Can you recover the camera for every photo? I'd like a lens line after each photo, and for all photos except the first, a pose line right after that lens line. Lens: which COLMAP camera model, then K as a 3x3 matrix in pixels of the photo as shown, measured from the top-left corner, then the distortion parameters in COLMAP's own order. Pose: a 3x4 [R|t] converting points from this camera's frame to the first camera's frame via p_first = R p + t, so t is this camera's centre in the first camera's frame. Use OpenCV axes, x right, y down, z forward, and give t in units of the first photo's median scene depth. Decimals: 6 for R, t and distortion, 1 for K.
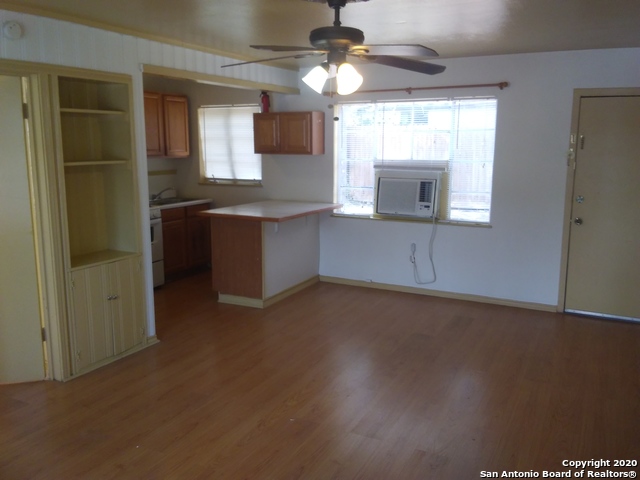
lens RADIAL K [[559.4, 0, 320.0], [0, 559.4, 240.0], [0, 0, 1]] dist [0.087492, -0.148158]
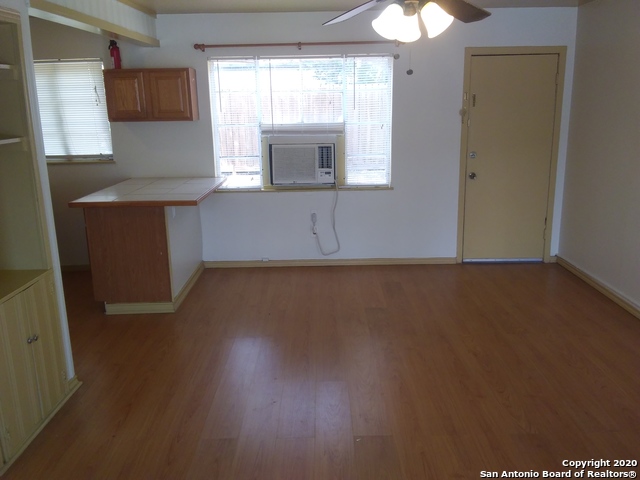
lens RADIAL K [[559.4, 0, 320.0], [0, 559.4, 240.0], [0, 0, 1]] dist [0.087492, -0.148158]
pose [[0.885170, -0.129350, 0.446926, -0.248322], [0.100991, 0.991091, 0.086825, -0.030058], [-0.454176, -0.031719, 0.890347, 0.162328]]
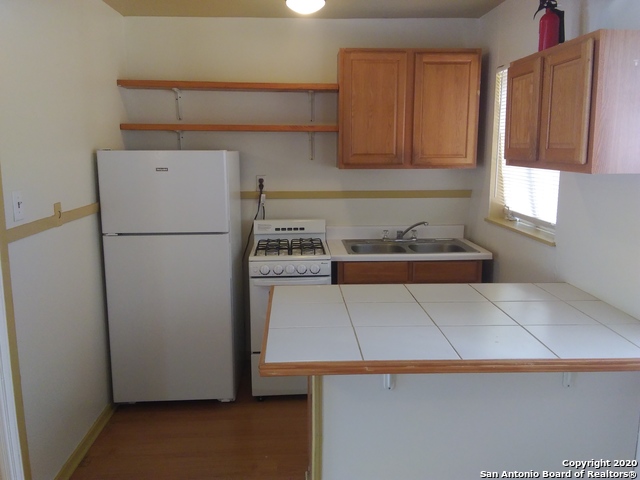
lens RADIAL K [[559.4, 0, 320.0], [0, 559.4, 240.0], [0, 0, 1]] dist [0.087492, -0.148158]
pose [[0.514882, 0.144448, -0.845004, 0.168166], [-0.147242, 0.985955, 0.078824, -0.116836], [0.844521, 0.083835, 0.528919, 0.697926]]
